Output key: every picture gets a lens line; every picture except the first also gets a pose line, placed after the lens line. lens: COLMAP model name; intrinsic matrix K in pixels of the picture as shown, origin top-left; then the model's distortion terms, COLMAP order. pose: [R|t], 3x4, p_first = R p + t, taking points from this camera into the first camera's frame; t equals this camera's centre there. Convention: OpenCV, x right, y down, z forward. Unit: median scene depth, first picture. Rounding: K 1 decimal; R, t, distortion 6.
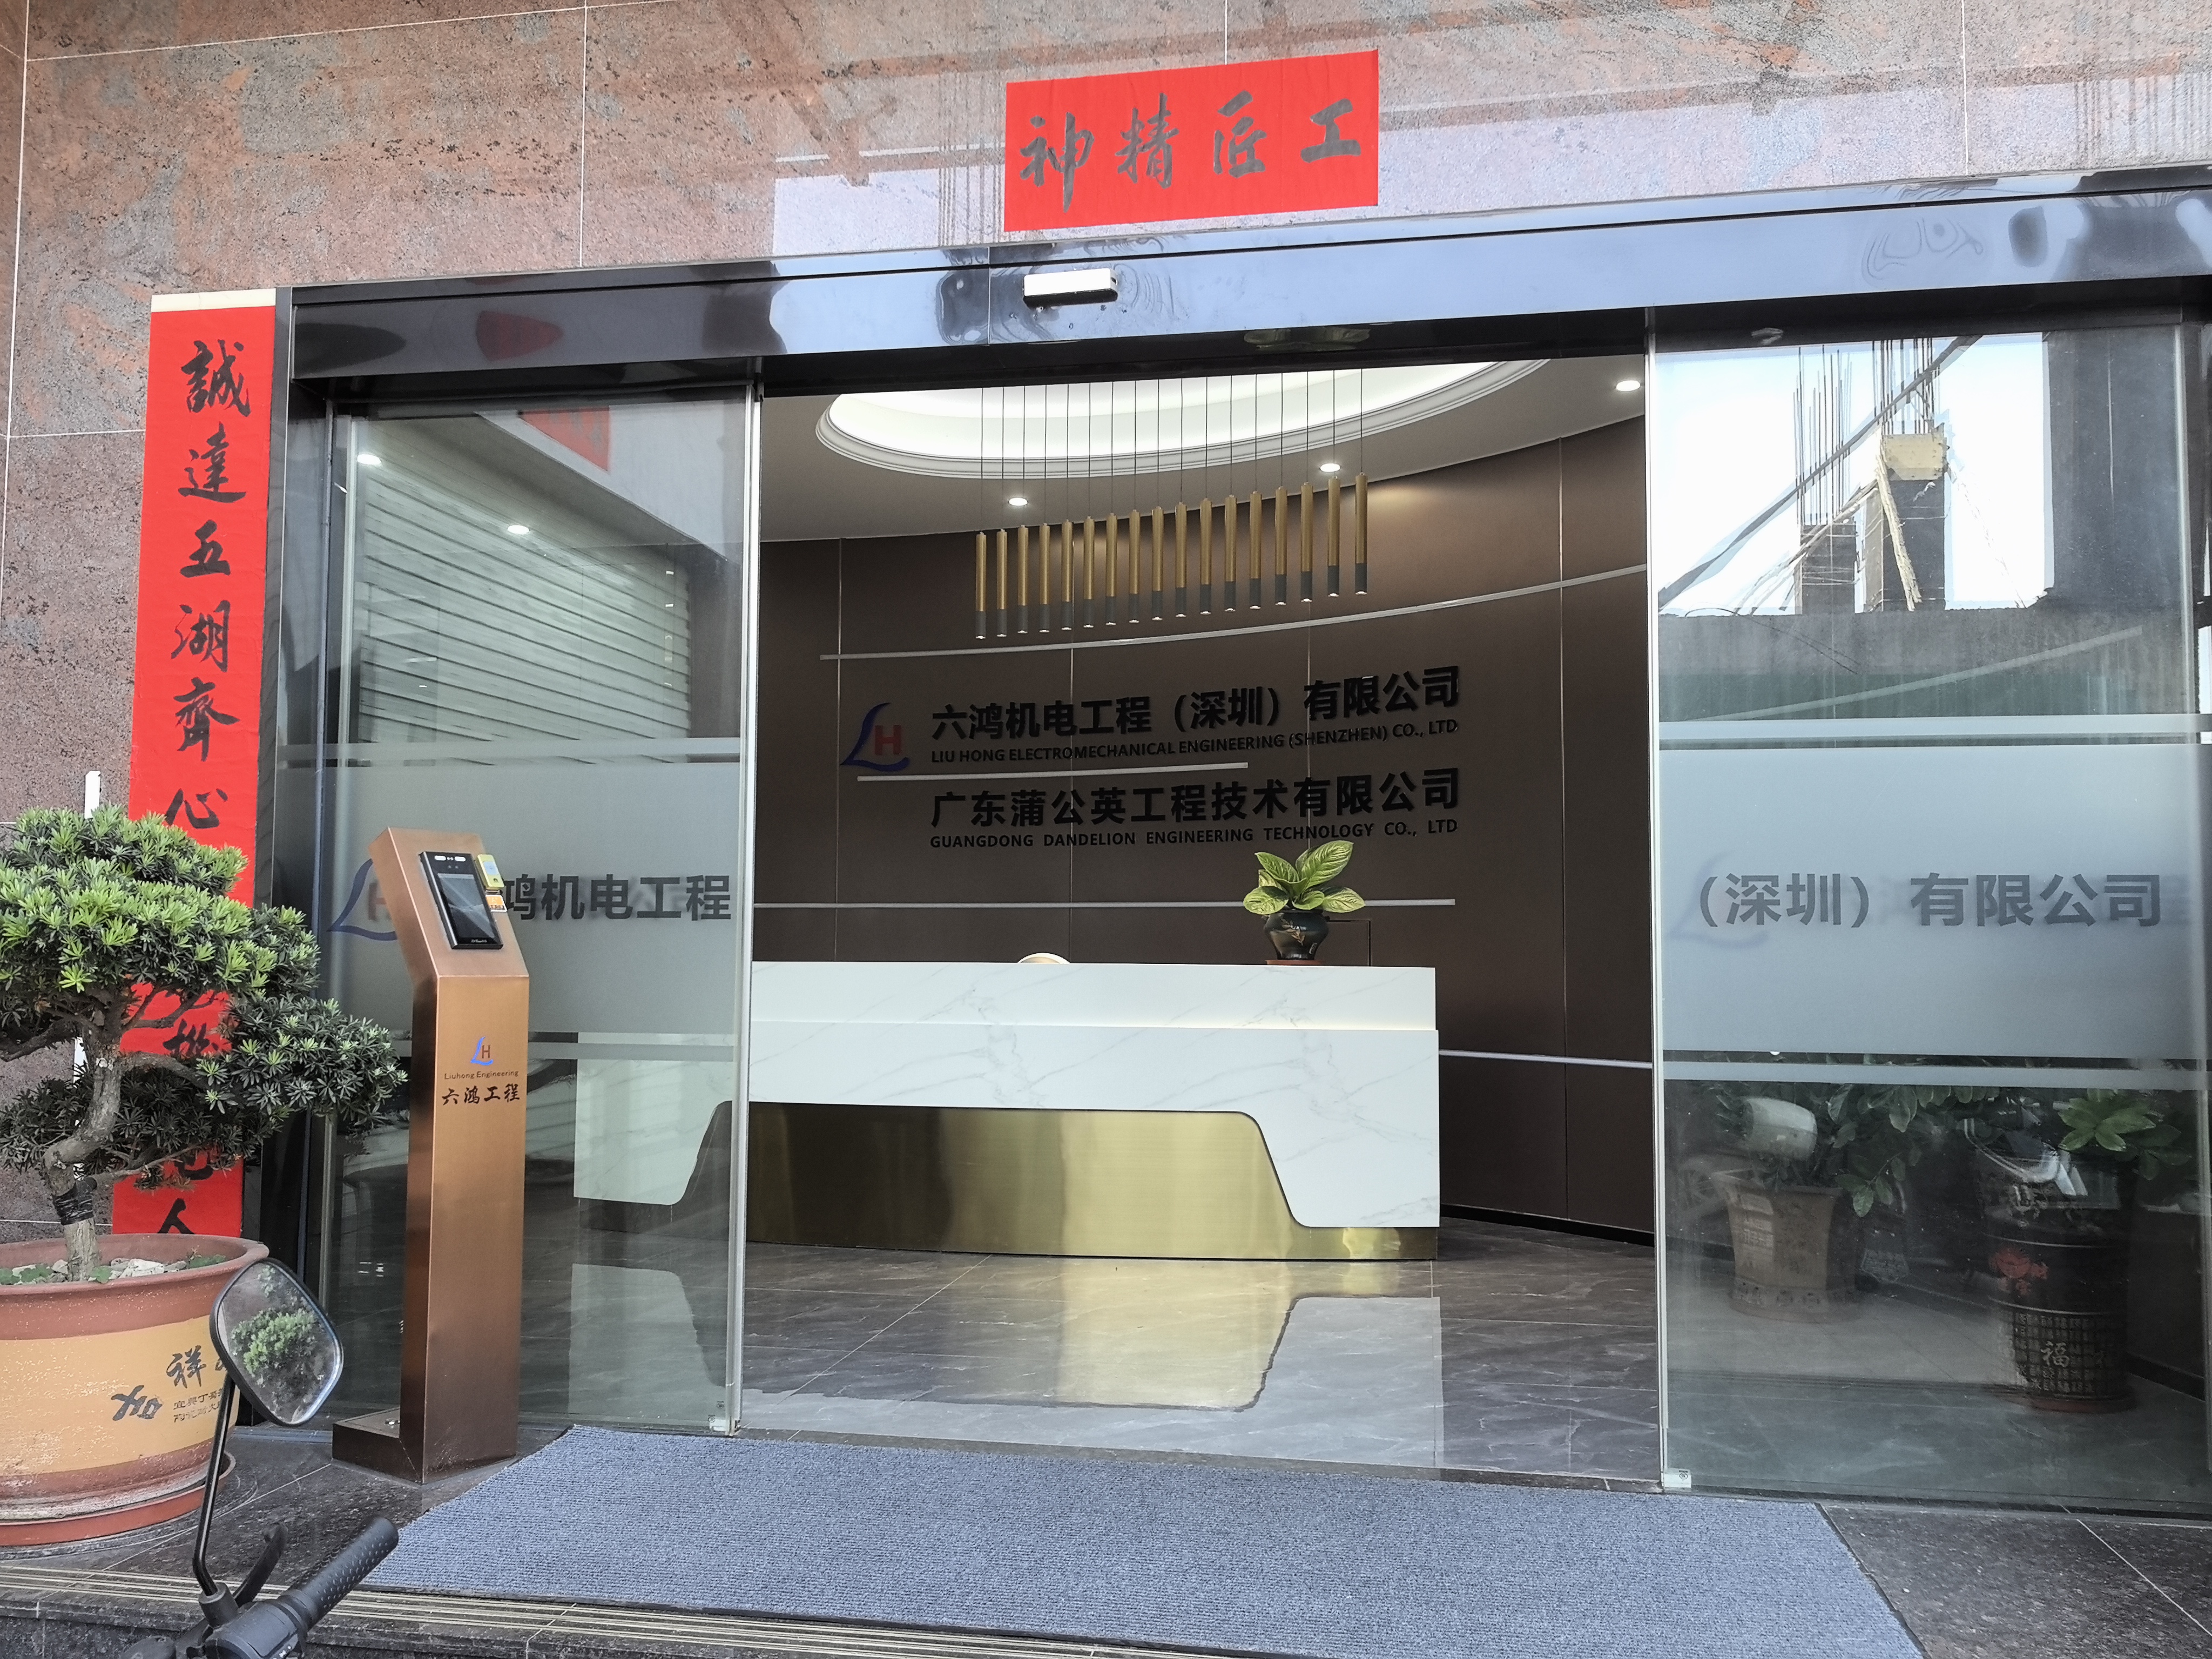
lens RADIAL K [[1766.0, 0, 1106.0], [0, 1766.0, 829.5], [0, 0, 1]] dist [0.003260, 0.000318]
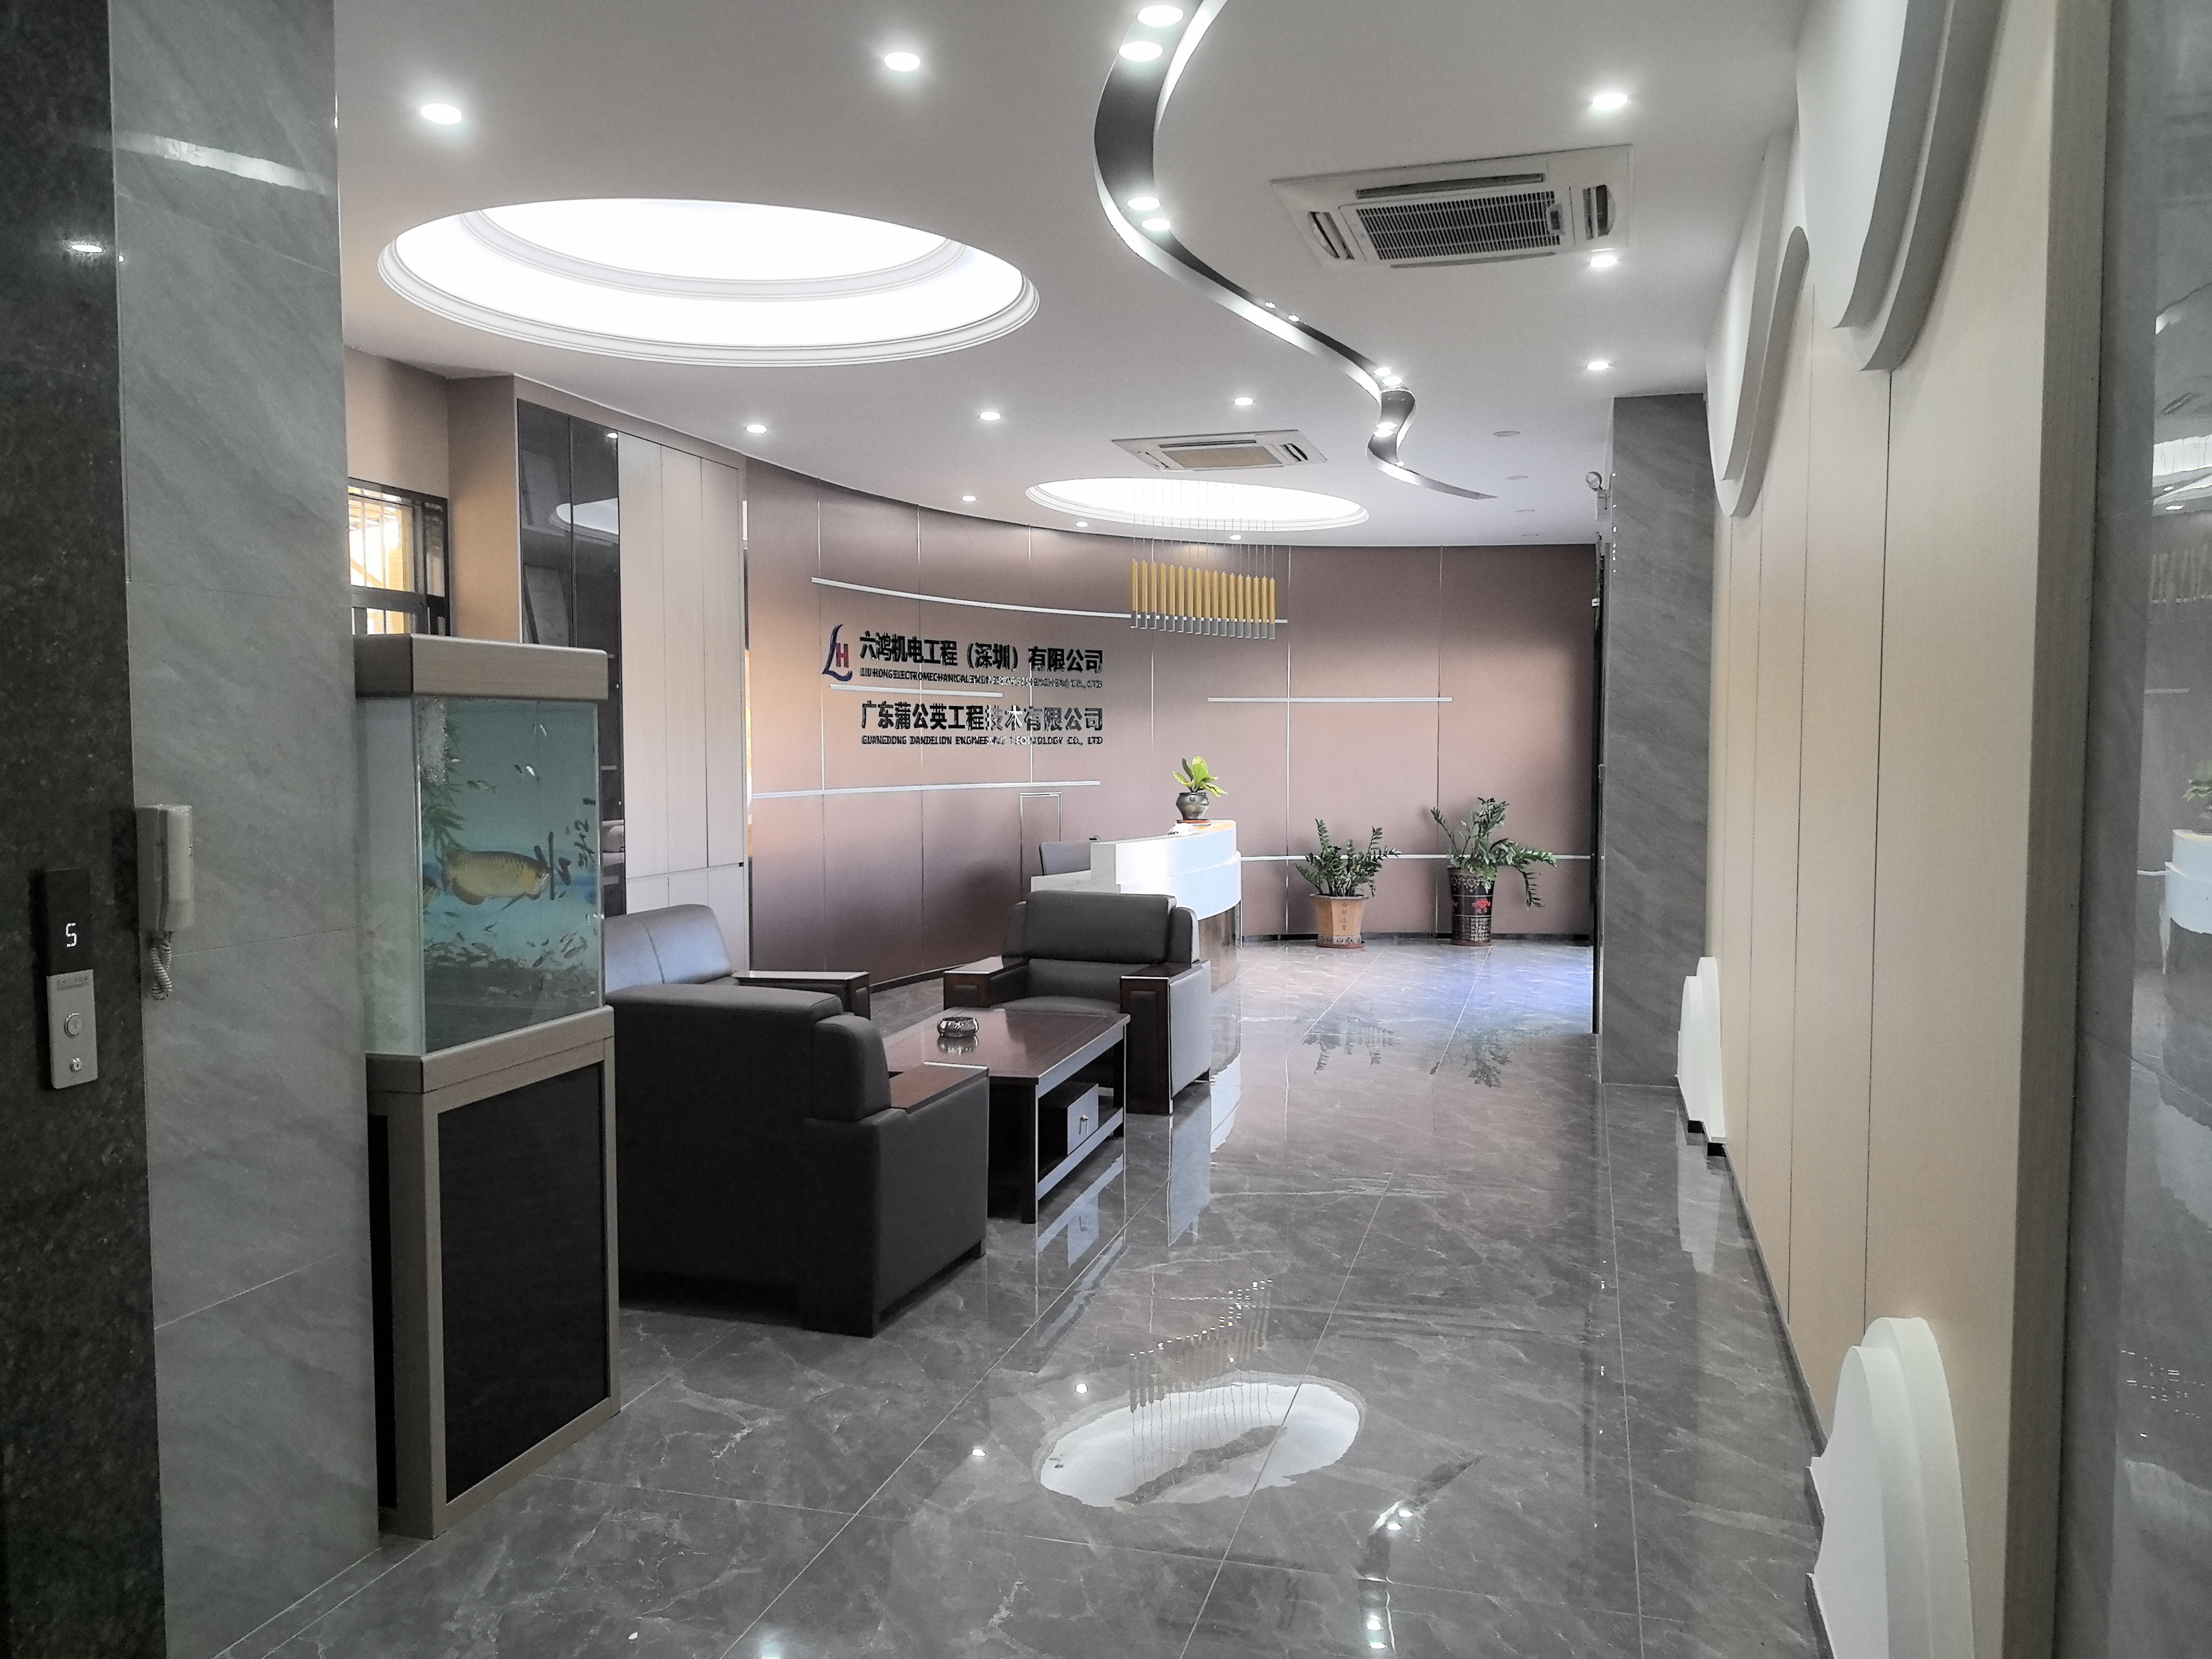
lens RADIAL K [[1766.0, 0, 1106.0], [0, 1766.0, 829.5], [0, 0, 1]] dist [0.003260, 0.000318]
pose [[0.078263, -0.056447, 0.995333, -1.405972], [-0.073422, 0.995358, 0.062222, -0.021346], [-0.994225, -0.077949, 0.073755, 0.761261]]
